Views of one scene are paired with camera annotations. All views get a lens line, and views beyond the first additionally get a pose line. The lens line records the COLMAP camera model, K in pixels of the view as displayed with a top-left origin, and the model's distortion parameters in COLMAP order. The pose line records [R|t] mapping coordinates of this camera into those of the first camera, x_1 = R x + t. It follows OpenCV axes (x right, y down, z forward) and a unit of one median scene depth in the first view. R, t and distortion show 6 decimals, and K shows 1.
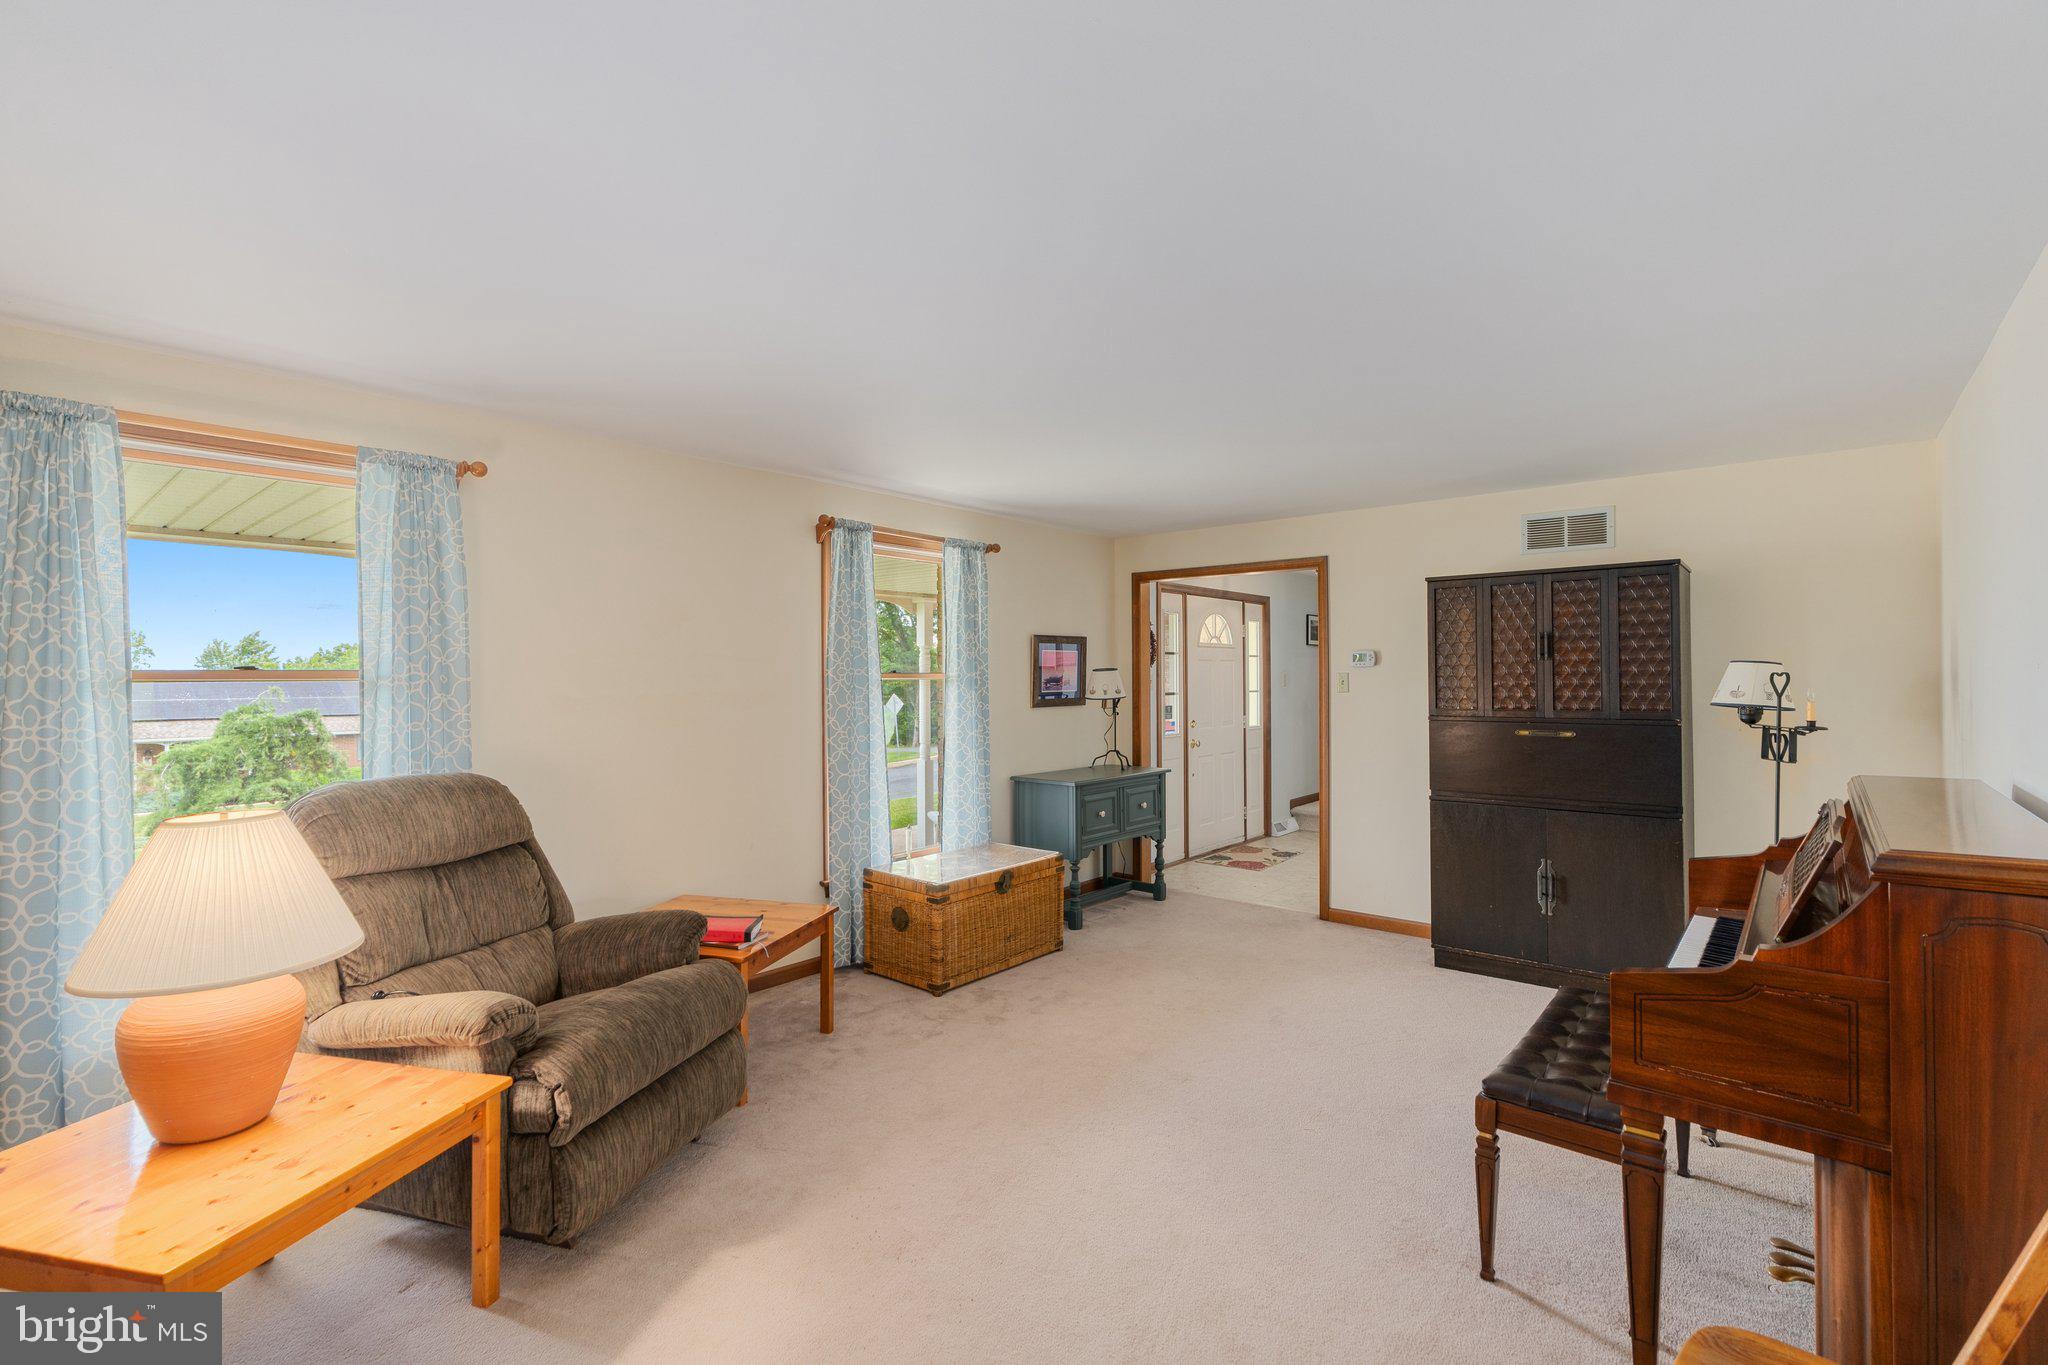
lens RADIAL K [[928.5, 0, 1024.0], [0, 928.5, 682.5], [0, 0, 1]] dist [-0.003329, -0.000108]
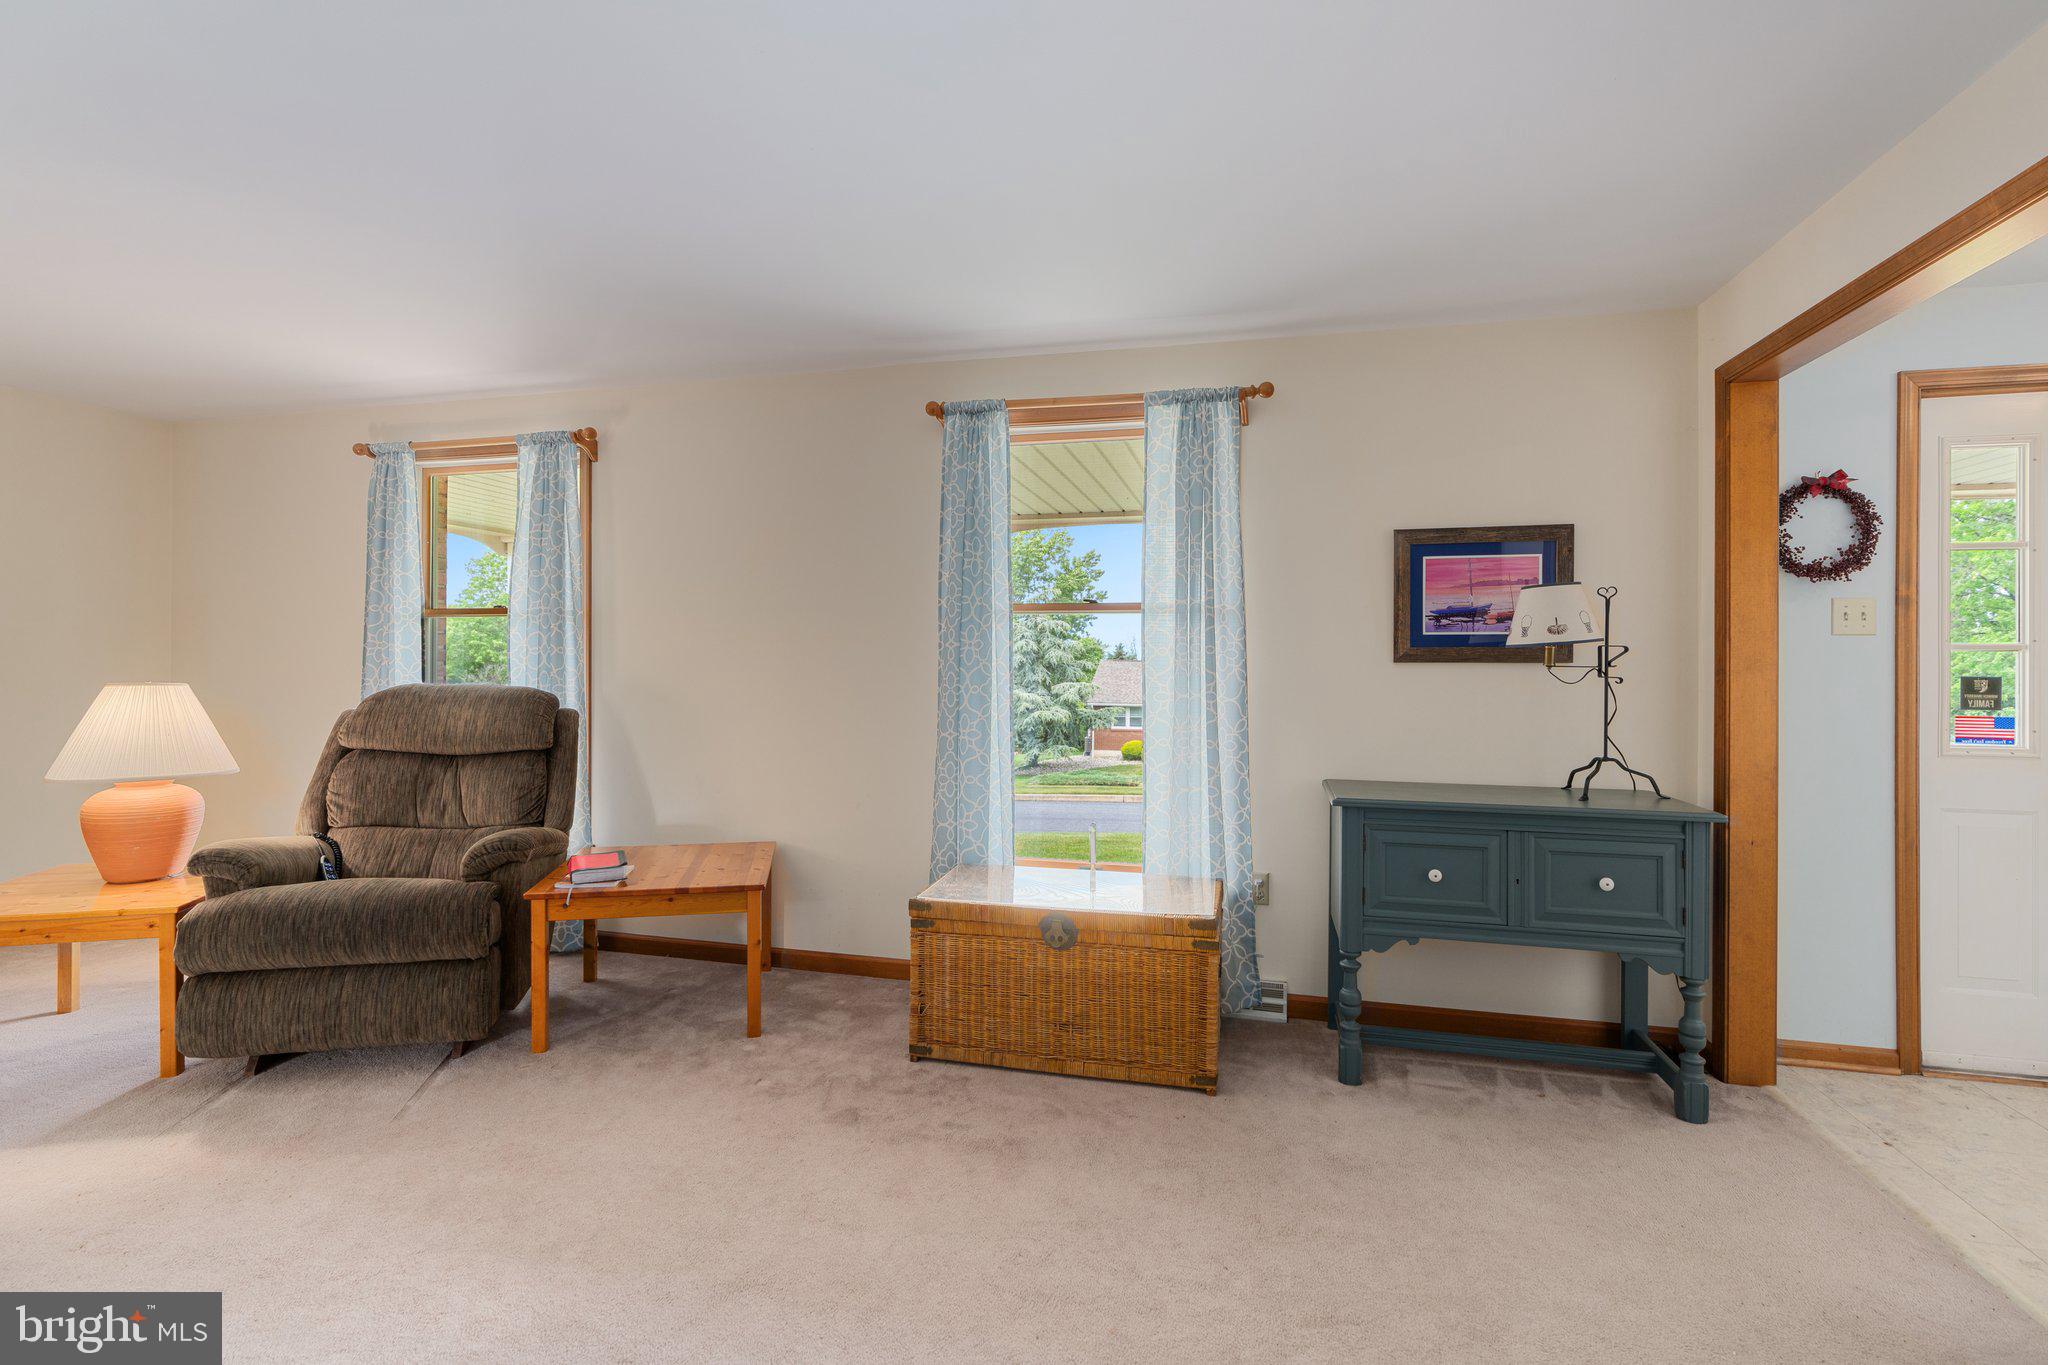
lens RADIAL K [[919.1, 0, 1023.7], [0, 919.1, 671.6], [0, 0, 1]] dist [-0.000460, 0.000444]
pose [[0.449322, 0.010537, -0.893308, 0.397539], [-0.015652, 0.999870, 0.003922, 0.033633], [0.893233, 0.012220, 0.449428, 0.554109]]
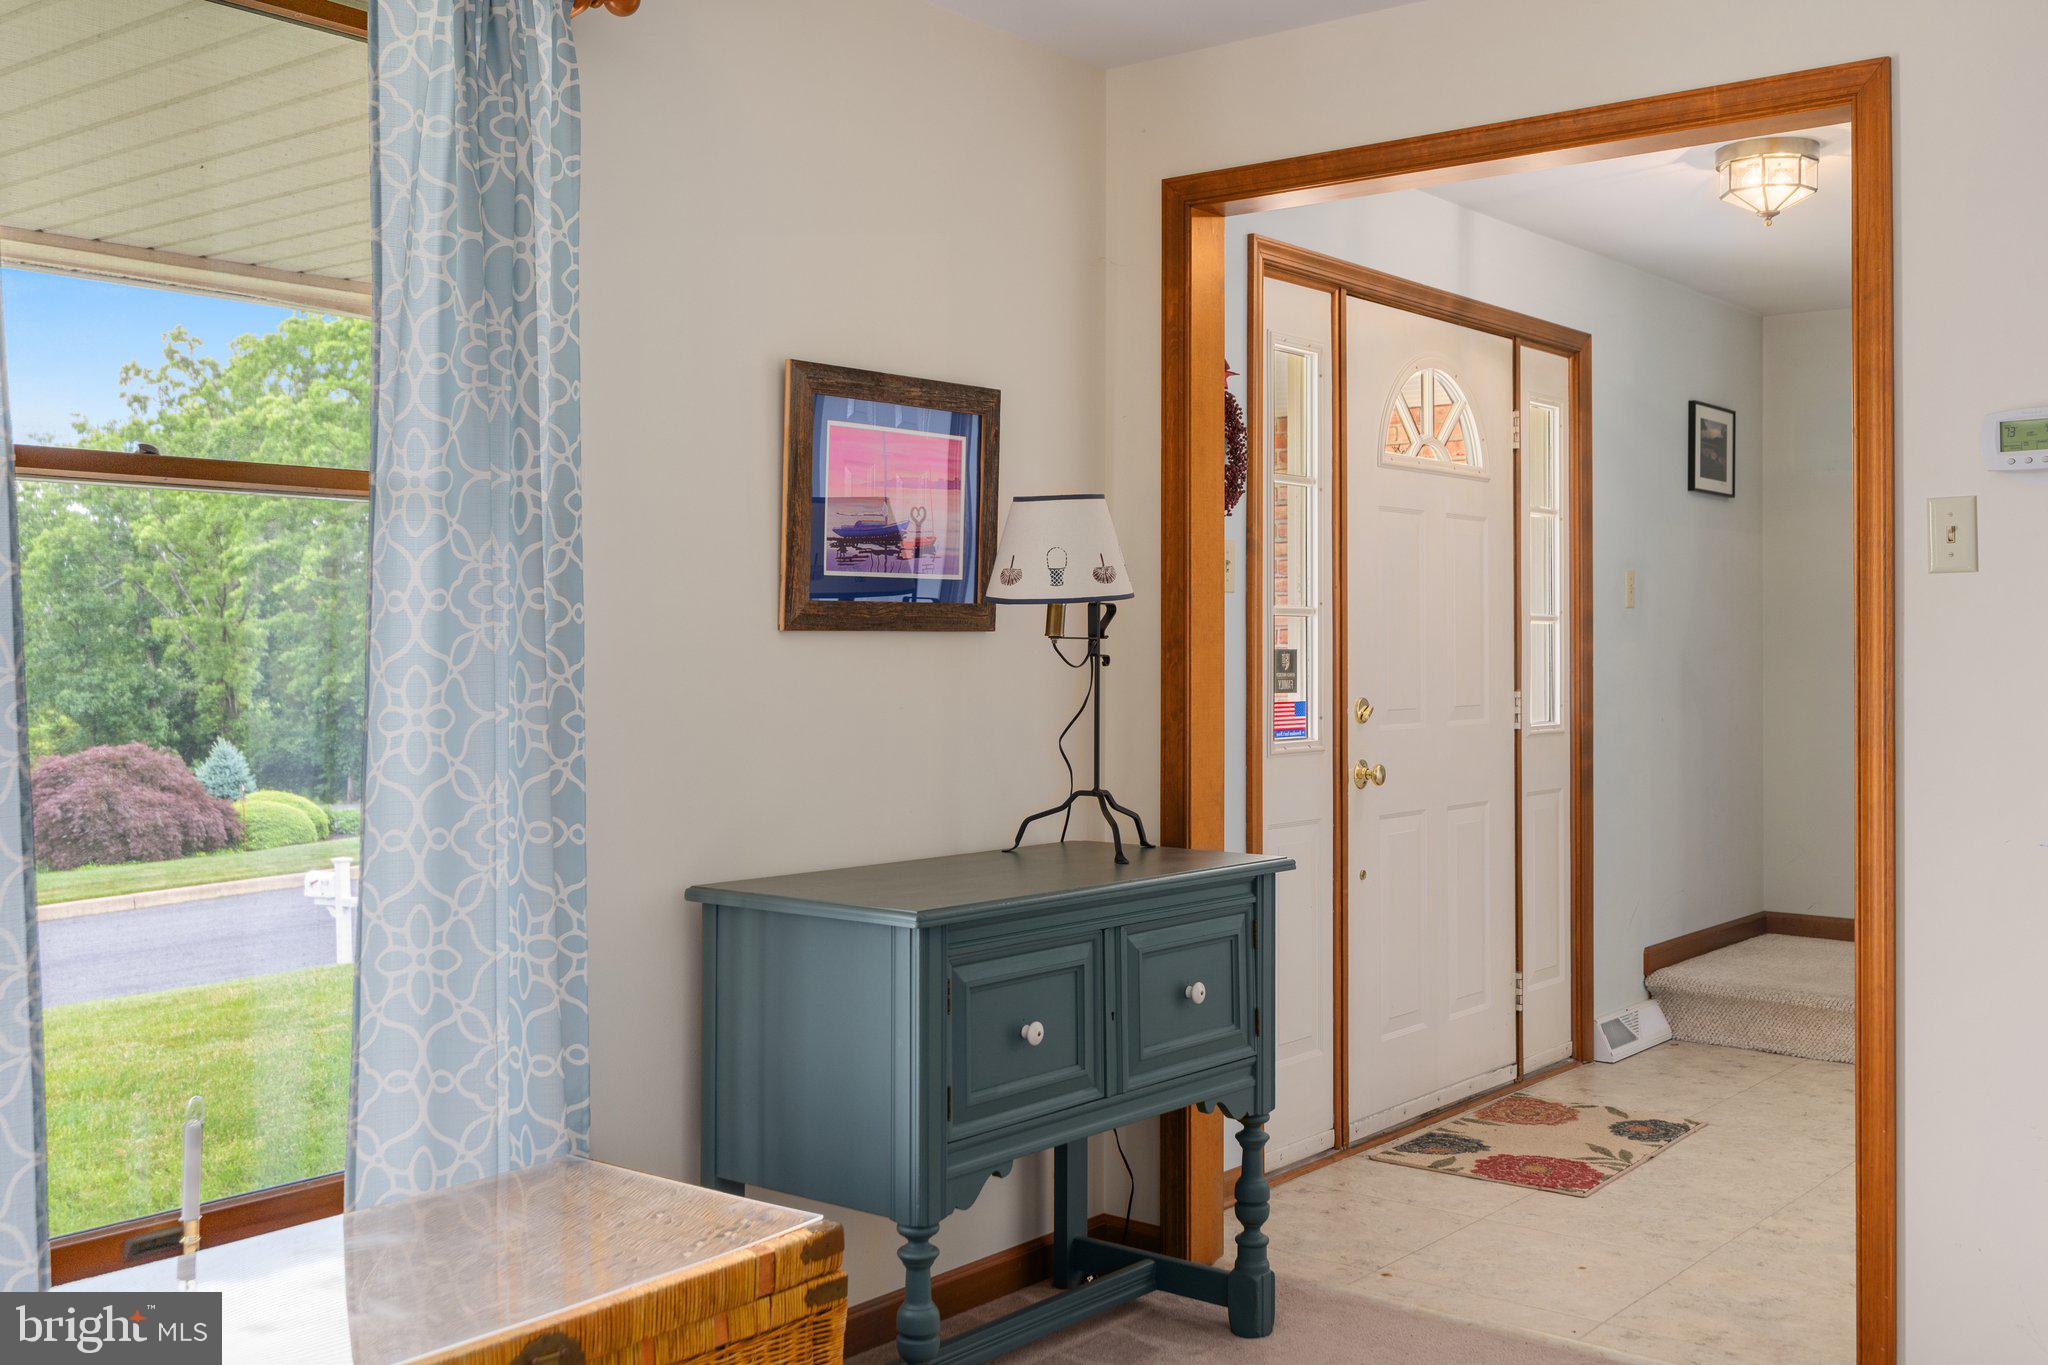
lens RADIAL K [[1992.3, 0, 1023.4], [0, 1992.3, 658.0], [0, 0, 1]] dist [0.010924, -0.004202]
pose [[0.999599, 0.005660, 0.027728, 0.061803], [-0.005603, 0.999982, -0.002133, 0.035708], [-0.027740, 0.001976, 0.999613, 0.416772]]
